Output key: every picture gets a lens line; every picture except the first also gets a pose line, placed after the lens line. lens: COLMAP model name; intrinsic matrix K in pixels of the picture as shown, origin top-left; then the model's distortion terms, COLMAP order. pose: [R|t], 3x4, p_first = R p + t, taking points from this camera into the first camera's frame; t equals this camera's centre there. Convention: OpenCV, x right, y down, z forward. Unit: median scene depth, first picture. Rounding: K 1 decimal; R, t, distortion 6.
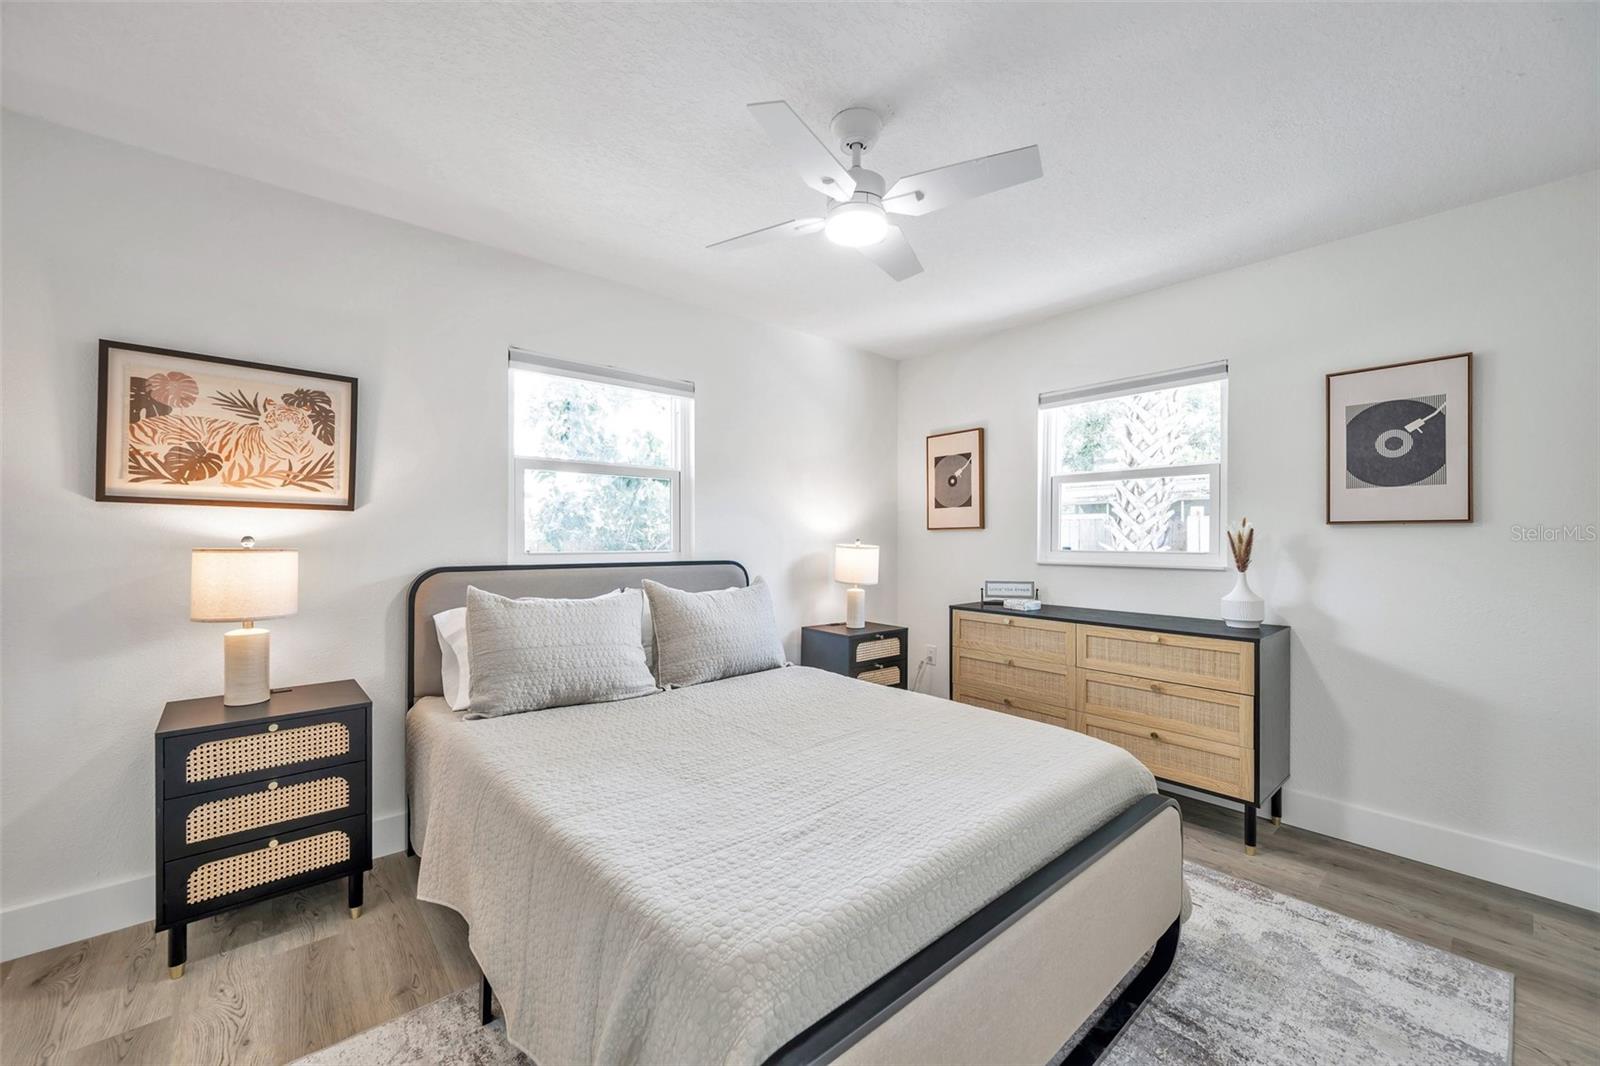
lens RADIAL K [[637.6, 0, 794.5], [0, 637.6, 540.3], [0, 0, 1]] dist [-0.000327, -0.000093]
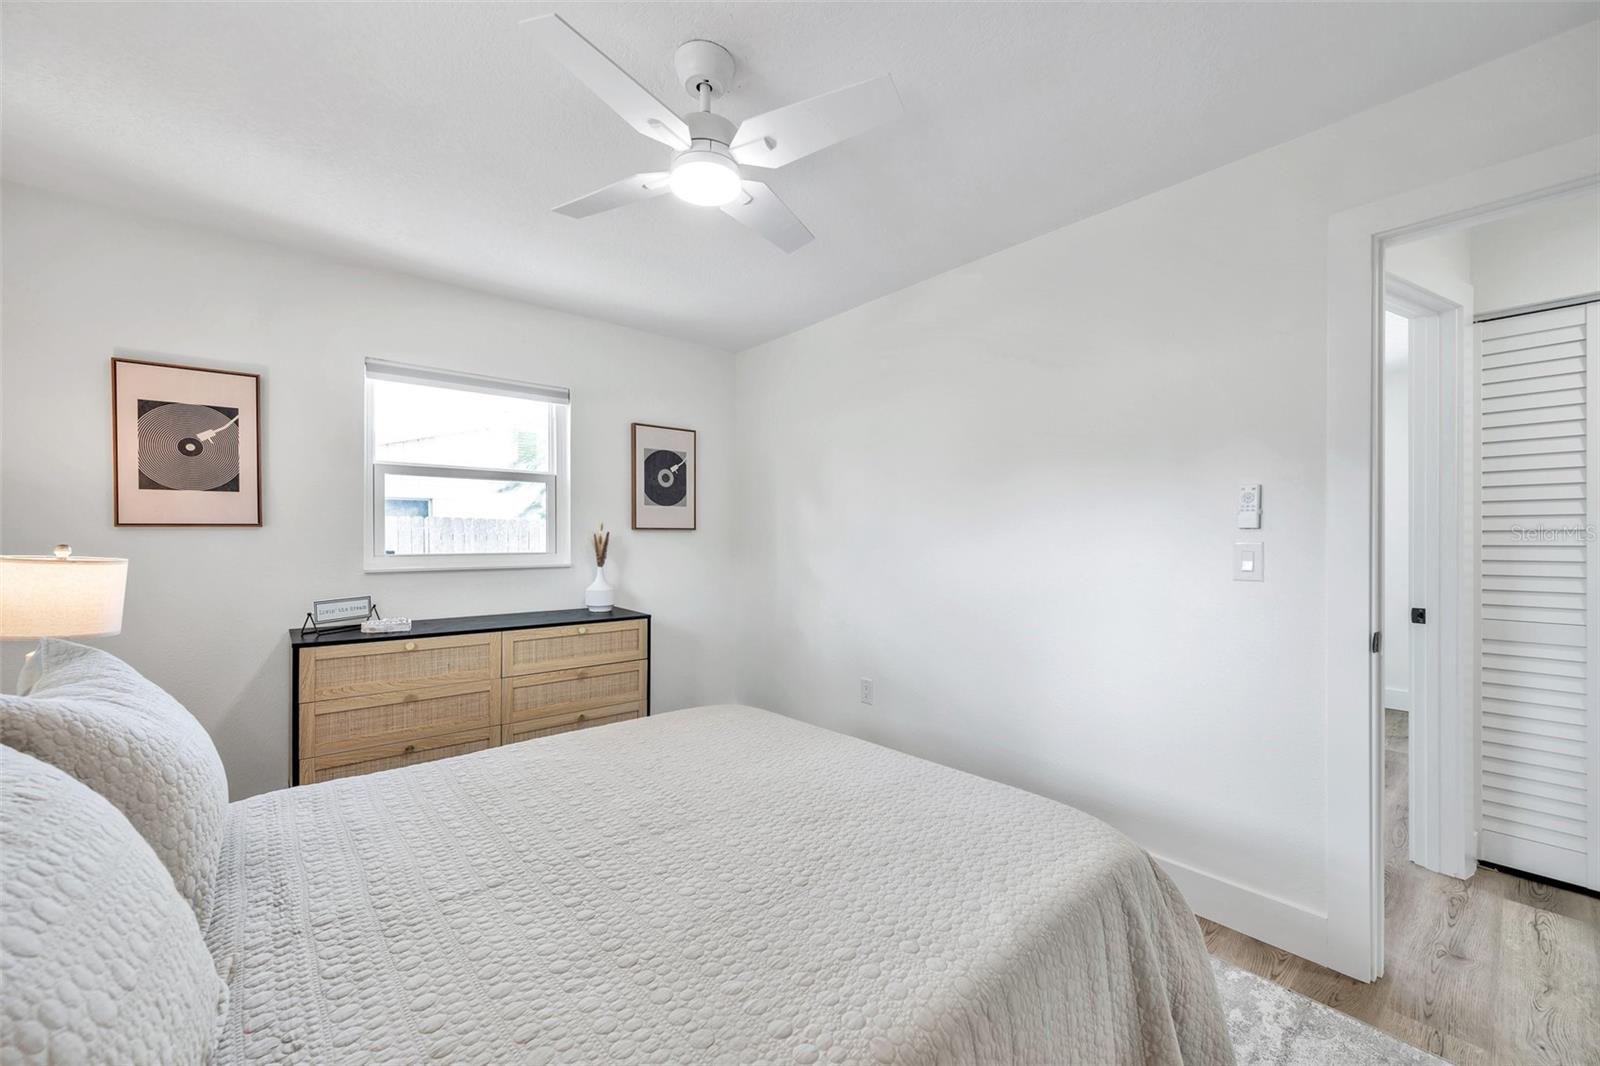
lens RADIAL K [[637.6, 0, 794.5], [0, 637.6, 540.3], [0, 0, 1]] dist [-0.000327, -0.000093]
pose [[-0.014394, -0.001553, 0.999895, -0.502700], [0.006162, 0.999980, 0.001642, -0.001783], [-0.999877, 0.006185, -0.014384, 0.591072]]
